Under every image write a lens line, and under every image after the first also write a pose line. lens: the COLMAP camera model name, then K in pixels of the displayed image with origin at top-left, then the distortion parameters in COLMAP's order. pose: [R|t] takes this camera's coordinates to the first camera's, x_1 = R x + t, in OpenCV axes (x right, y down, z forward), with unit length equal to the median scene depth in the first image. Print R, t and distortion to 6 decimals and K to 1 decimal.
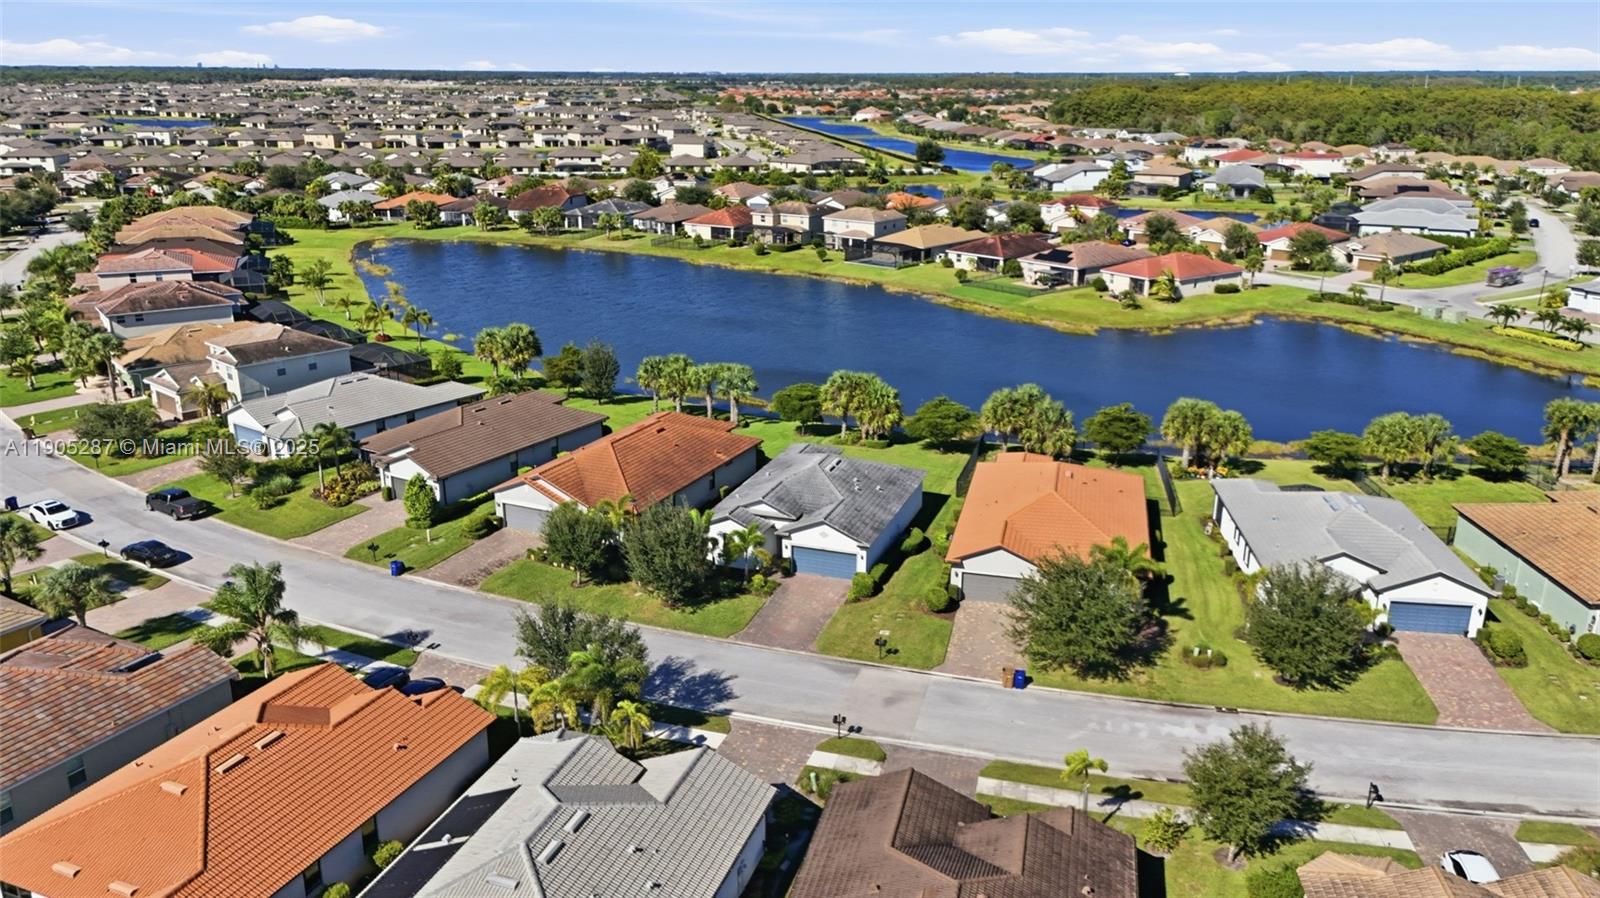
lens RADIAL K [[1155.7, 0, 802.7], [0, 1155.7, 442.0], [0, 0, 1]] dist [0.060584, -0.050243]
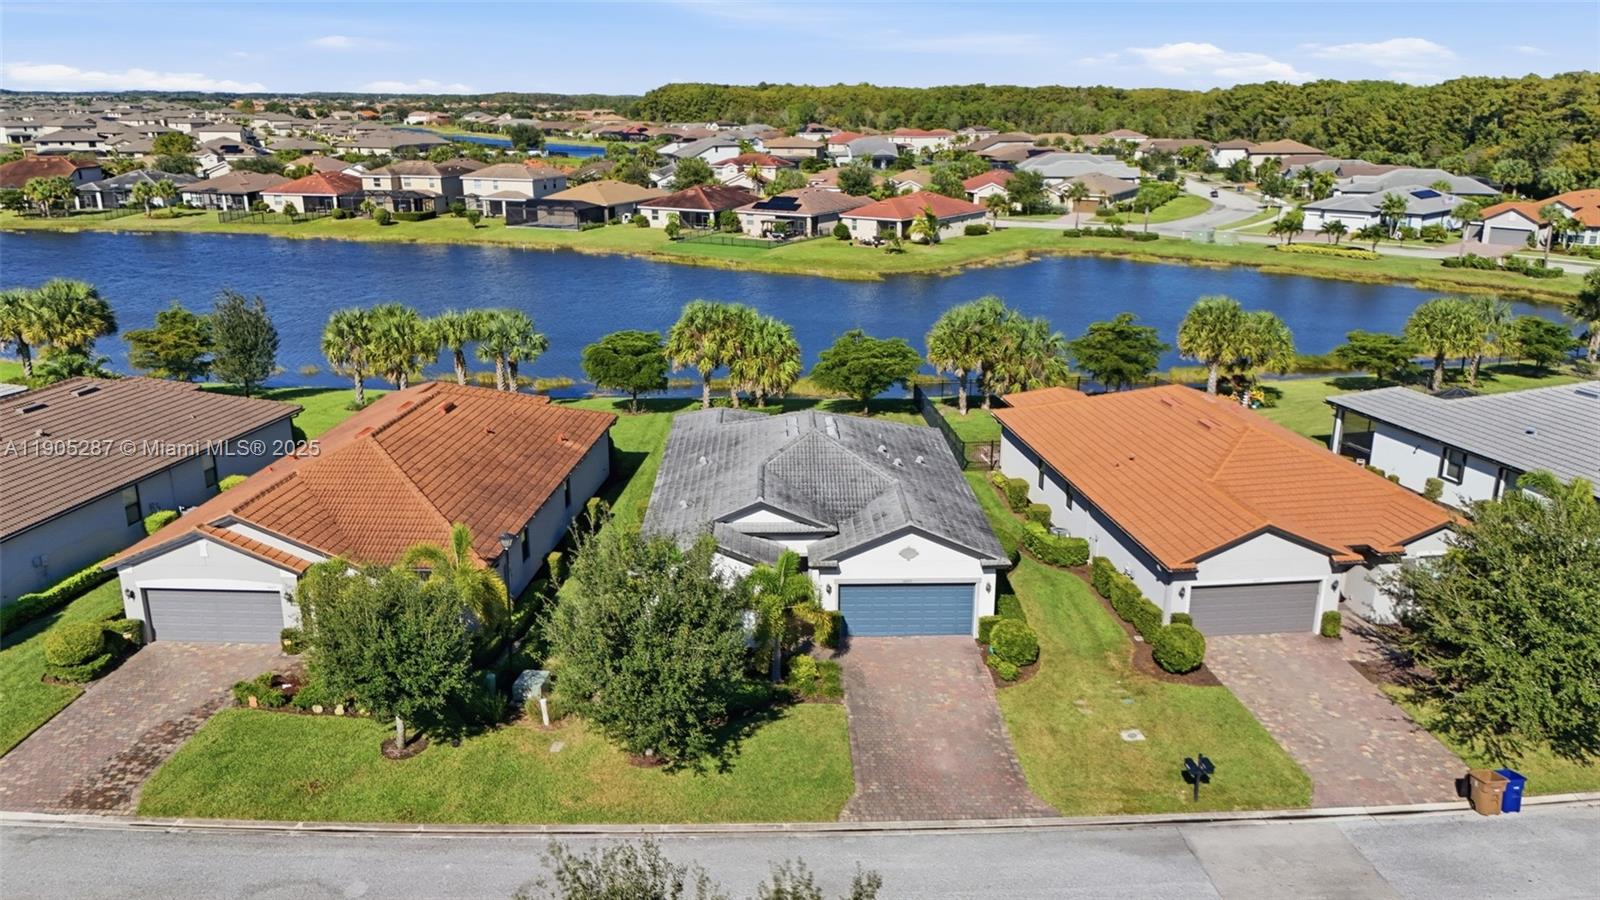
lens RADIAL K [[1155.7, 0, 797.4], [0, 1155.7, 458.7], [0, 0, 1]] dist [0.060584, -0.050243]
pose [[0.931356, -0.107066, 0.348013, -0.079190], [0.108464, 0.993979, 0.015523, 0.010567], [-0.347580, 0.023289, 0.937361, 0.221225]]
